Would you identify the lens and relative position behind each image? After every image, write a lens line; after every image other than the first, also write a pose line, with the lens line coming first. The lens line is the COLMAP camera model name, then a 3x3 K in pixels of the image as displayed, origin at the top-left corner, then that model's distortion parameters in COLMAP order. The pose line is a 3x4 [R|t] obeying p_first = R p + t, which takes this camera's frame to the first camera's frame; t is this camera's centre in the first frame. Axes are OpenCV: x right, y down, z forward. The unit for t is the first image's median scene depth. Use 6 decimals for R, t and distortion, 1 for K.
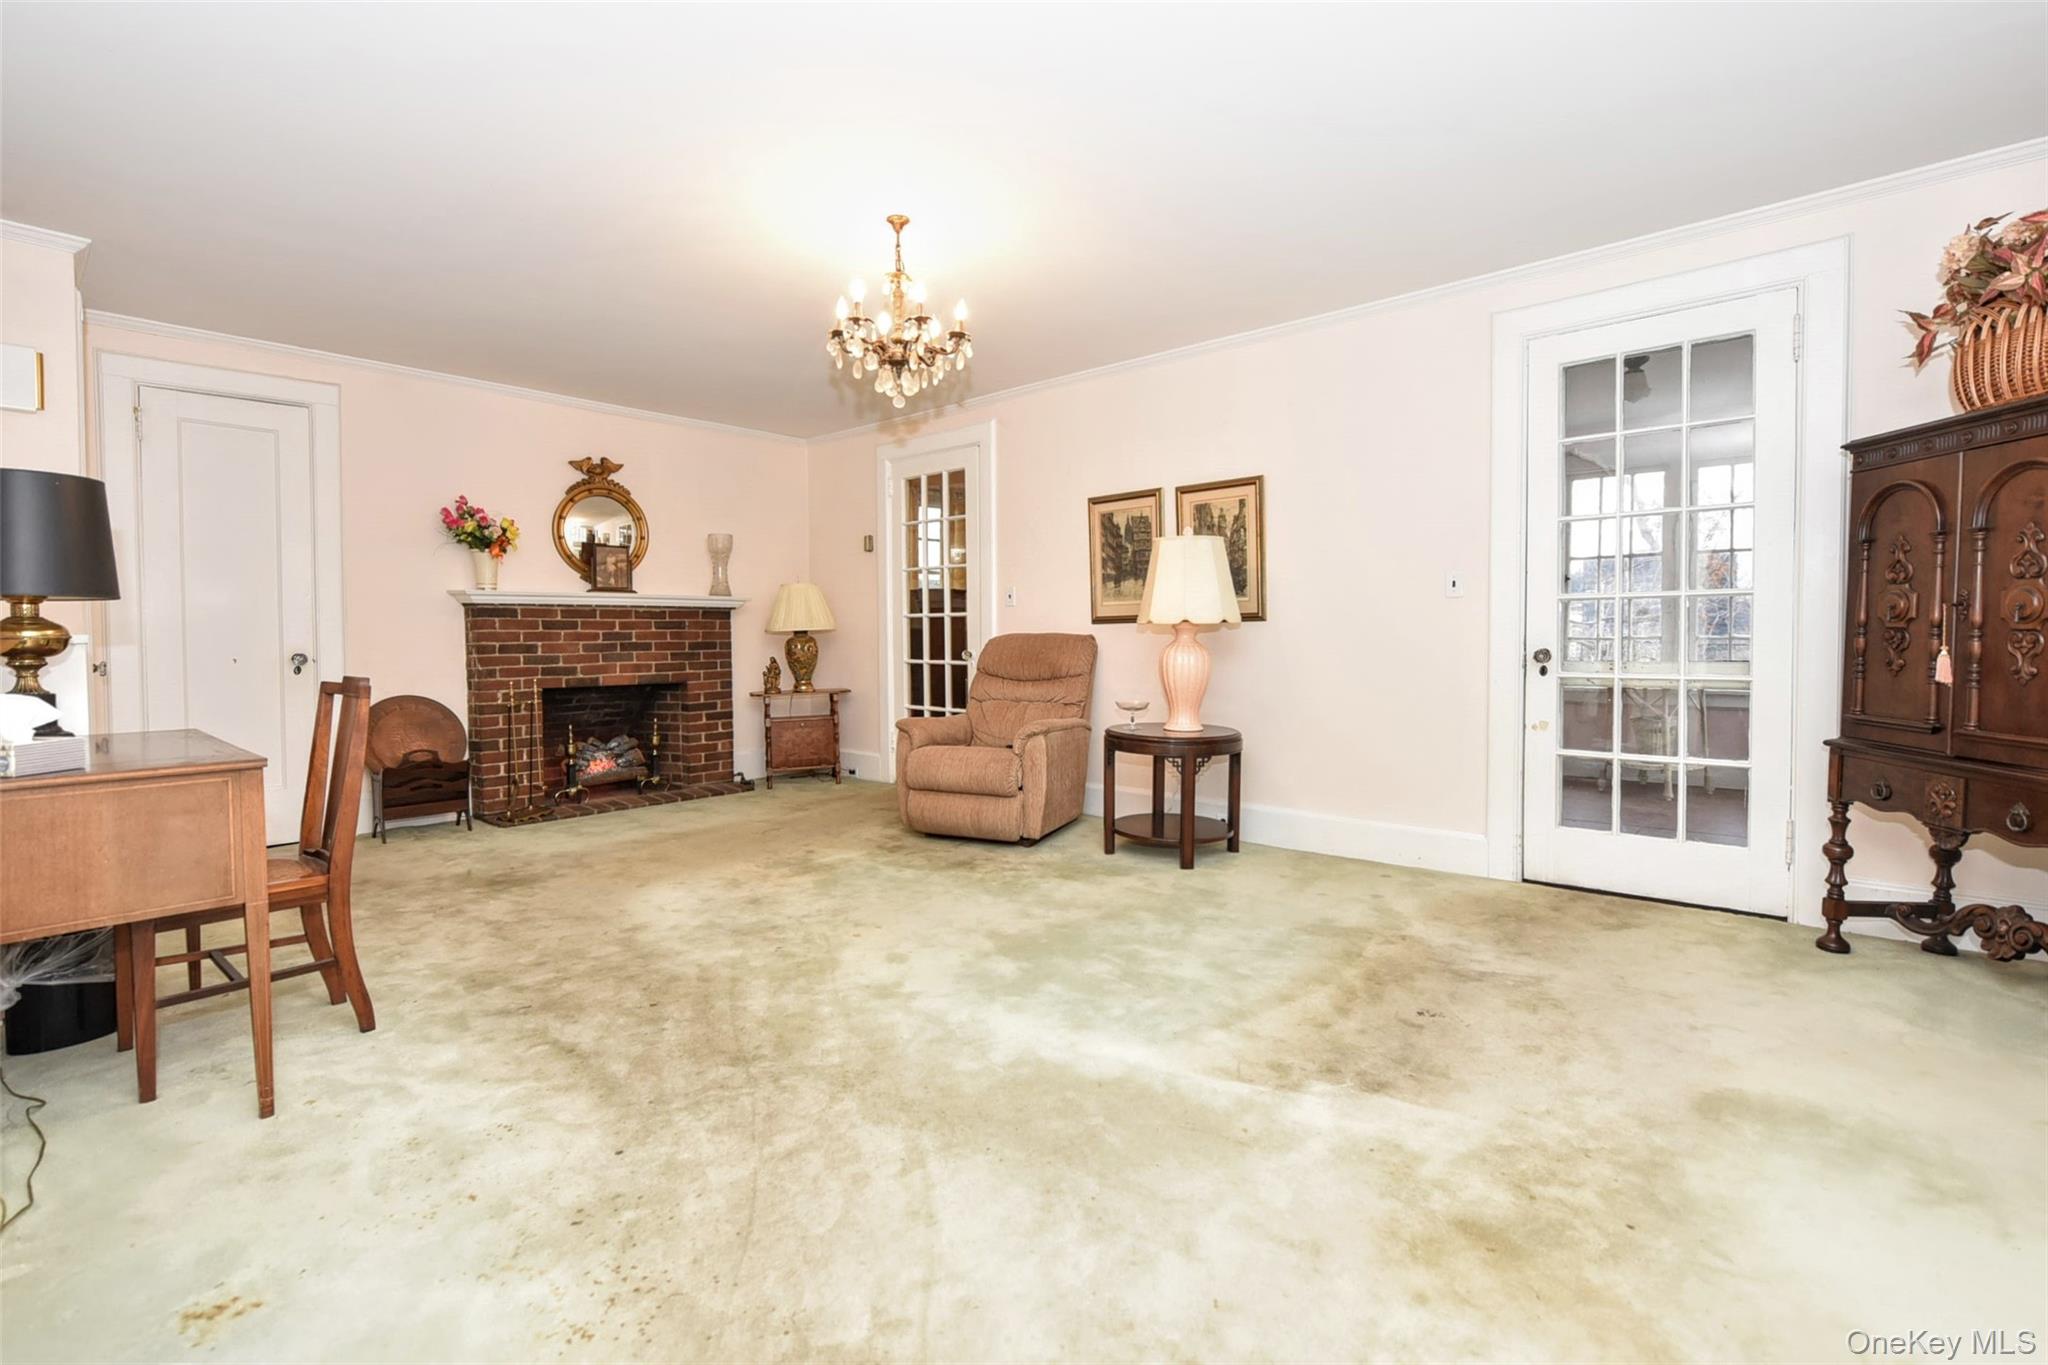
lens RADIAL K [[925.2, 0, 1024.0], [0, 925.2, 682.5], [0, 0, 1]] dist [-0.001948, -0.000307]
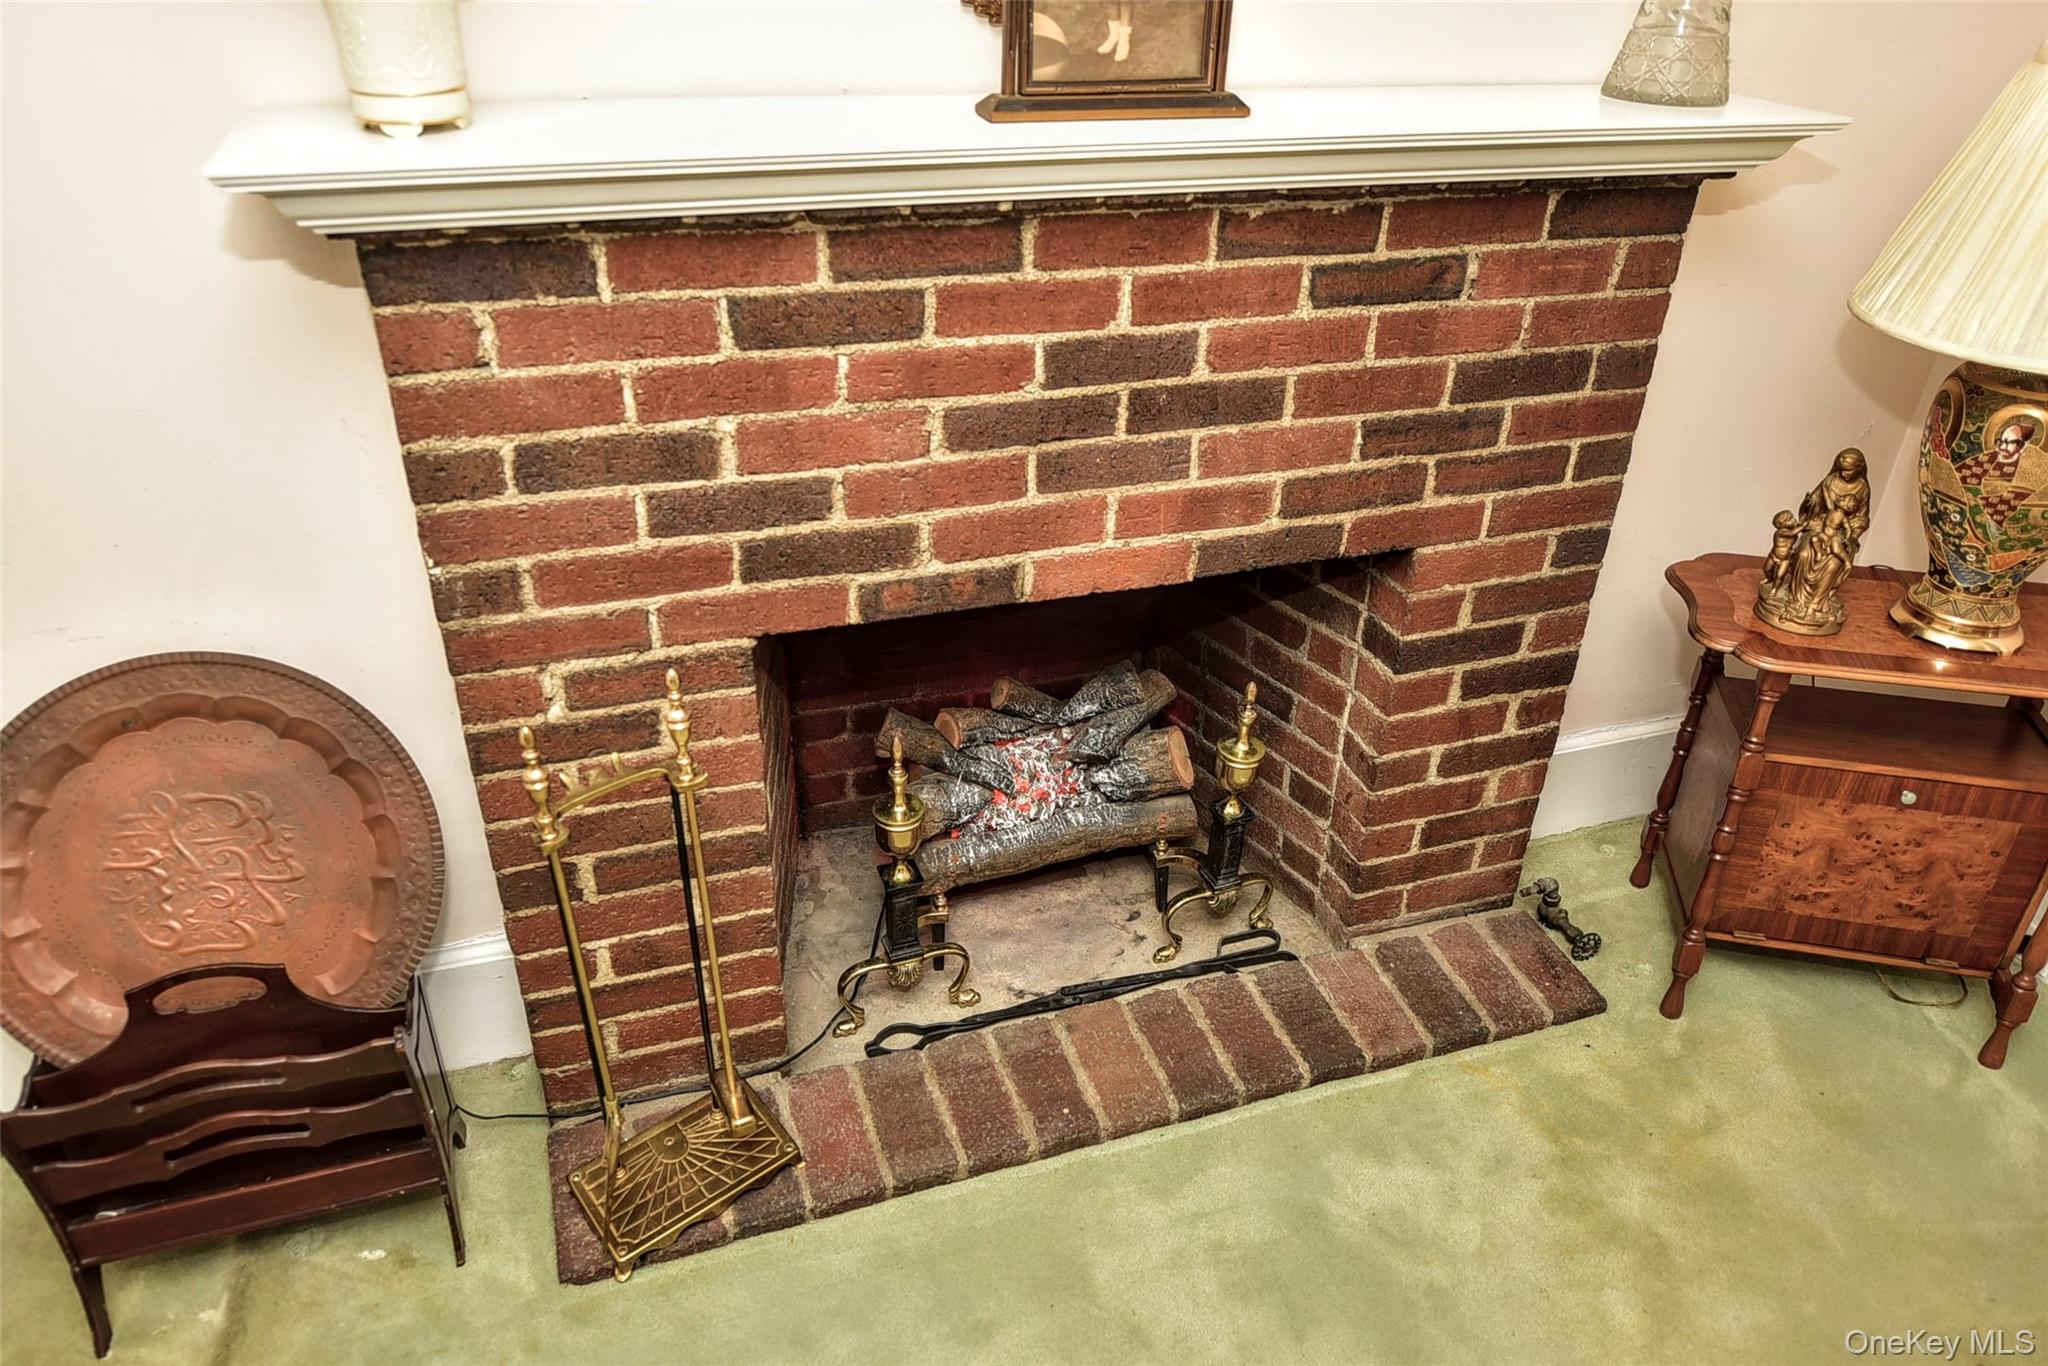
lens RADIAL K [[1346.6, 0, 1024.0], [0, 1346.6, 683.0], [0, 0, 1]] dist [-0.000613, 0.002825]
pose [[0.864766, 0.264766, -0.426707, -0.309947], [-0.049110, 0.890233, 0.452850, -0.110097], [0.499768, -0.370653, 0.782846, 0.722572]]
